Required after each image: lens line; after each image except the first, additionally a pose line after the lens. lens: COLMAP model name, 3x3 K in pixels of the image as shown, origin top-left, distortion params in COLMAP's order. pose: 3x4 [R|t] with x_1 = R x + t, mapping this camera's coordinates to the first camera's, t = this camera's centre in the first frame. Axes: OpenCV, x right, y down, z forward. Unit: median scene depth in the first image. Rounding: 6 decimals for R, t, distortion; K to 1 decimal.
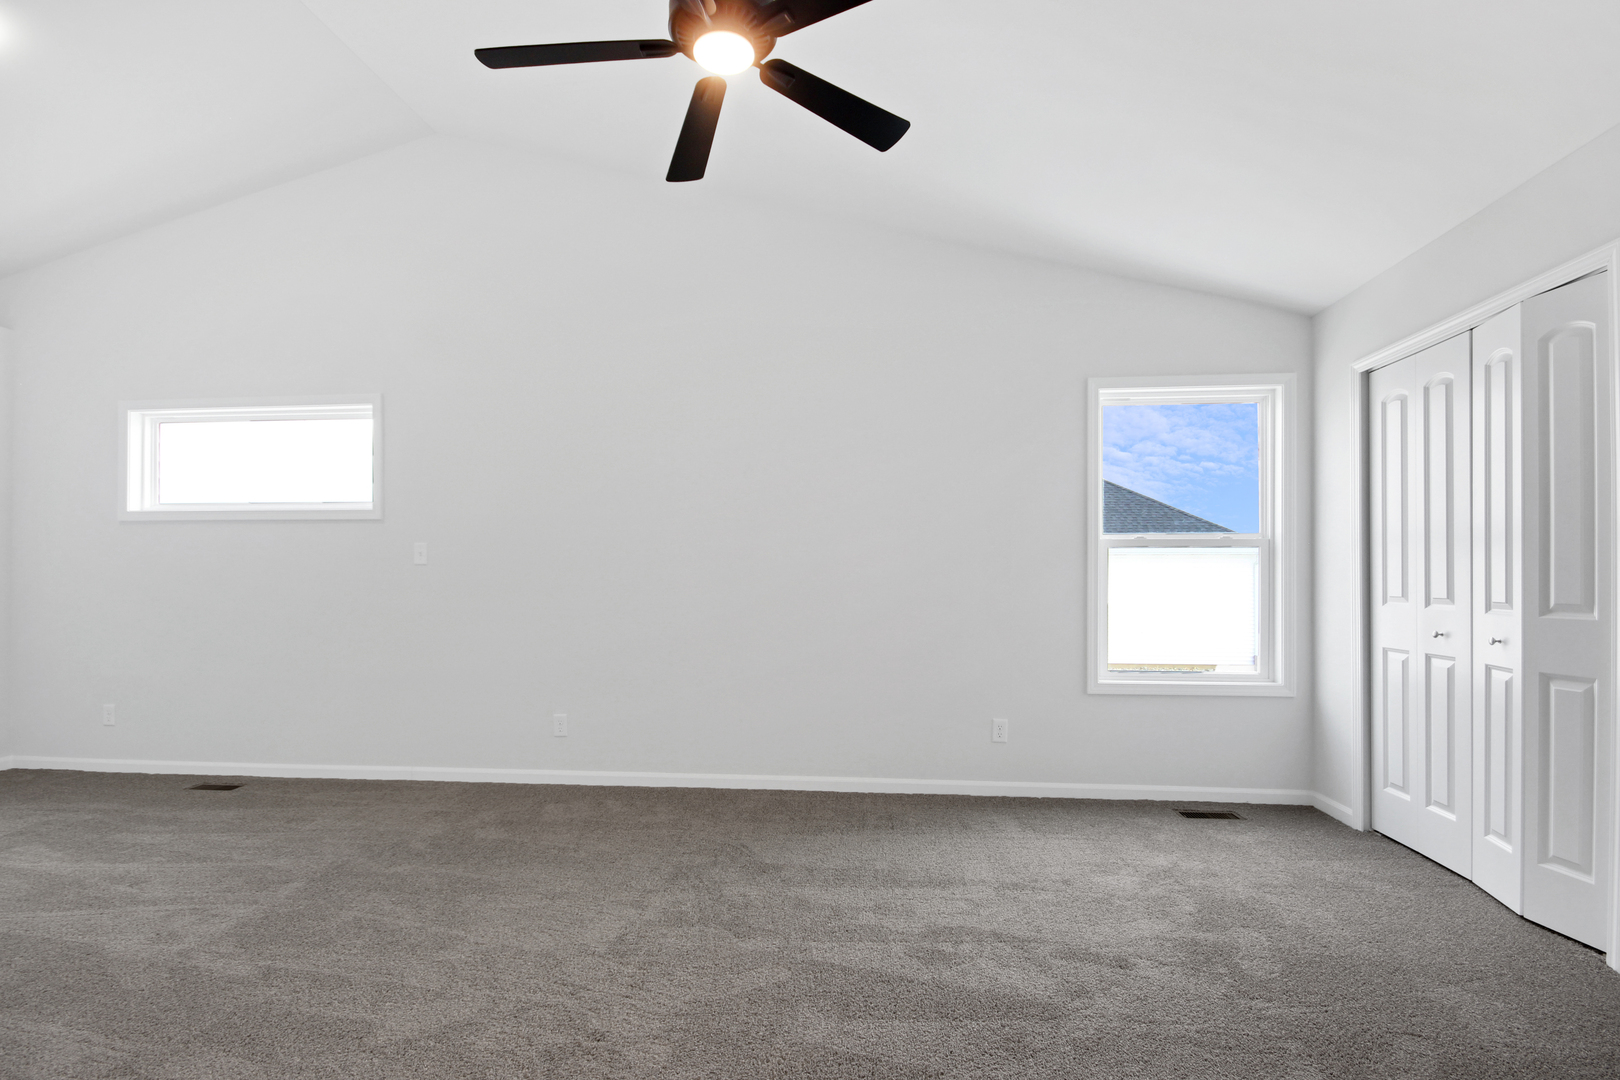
lens RADIAL K [[788.8, 0, 810.0], [0, 788.8, 540.0], [0, 0, 1]] dist [-0.003066, -0.001017]
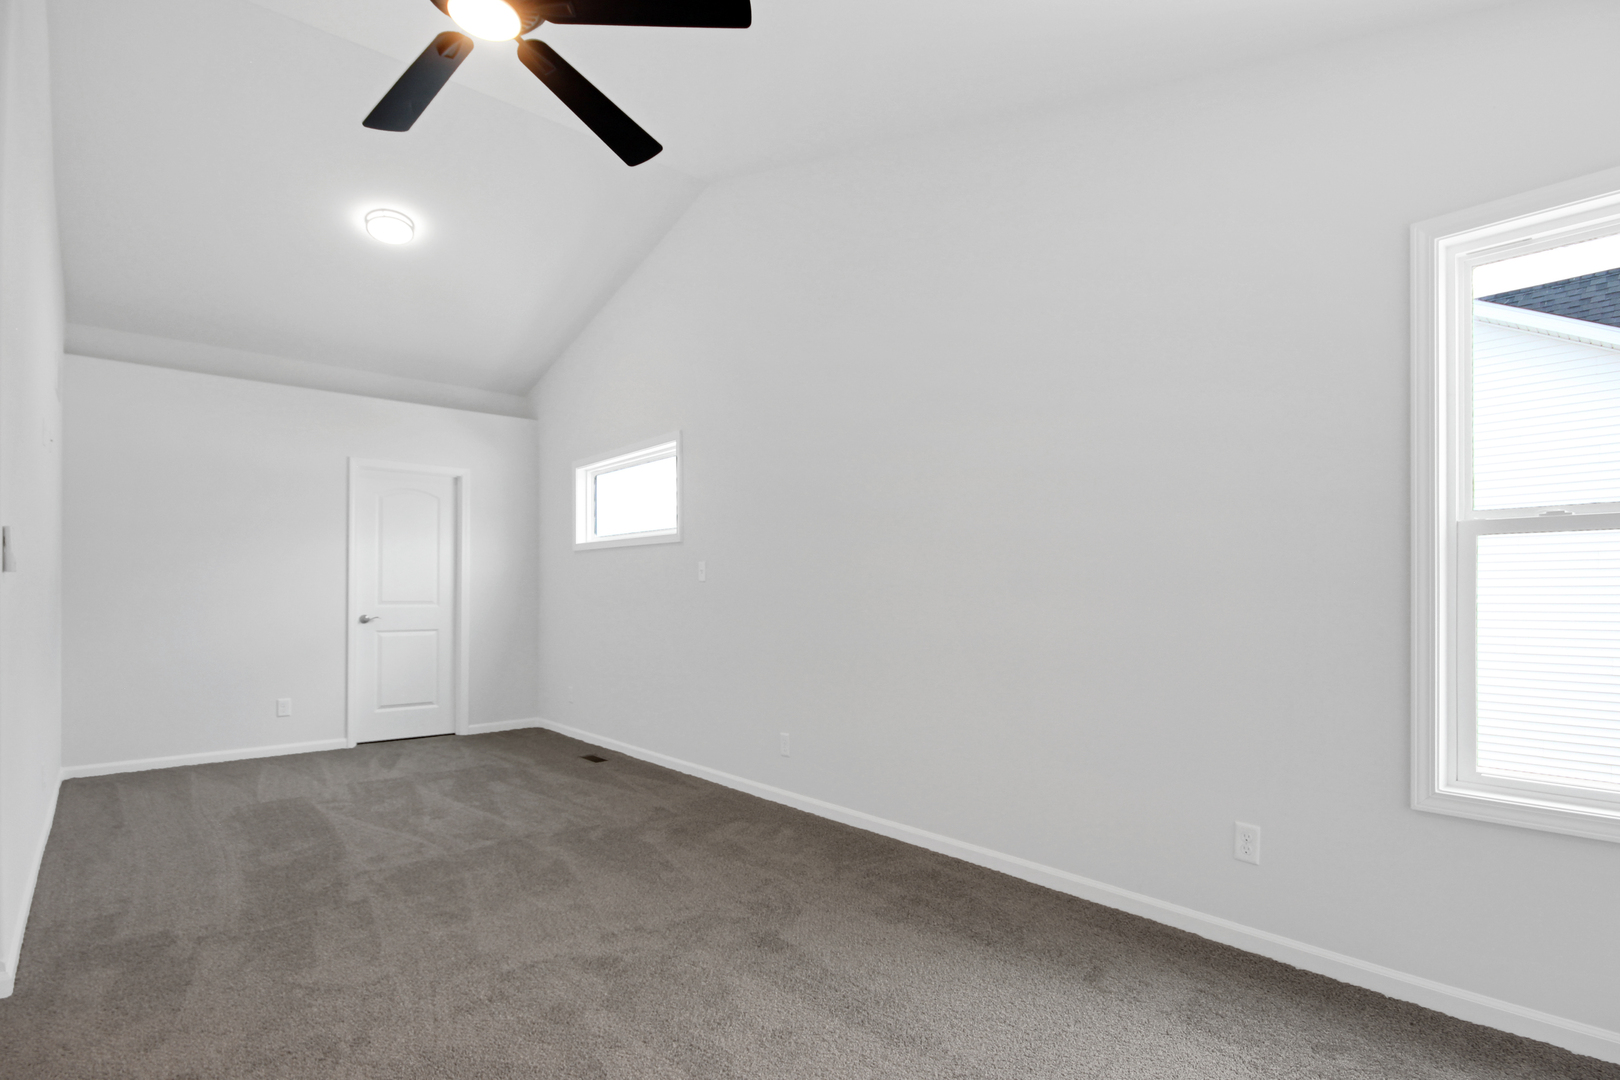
lens RADIAL K [[811.4, 0, 808.6], [0, 811.4, 562.9], [0, 0, 1]] dist [-0.001461, 0.000075]
pose [[0.727259, -0.025360, -0.685895, 0.497845], [0.033718, 0.999431, -0.001201, 0.014813], [0.685535, -0.022254, 0.727700, 0.359187]]
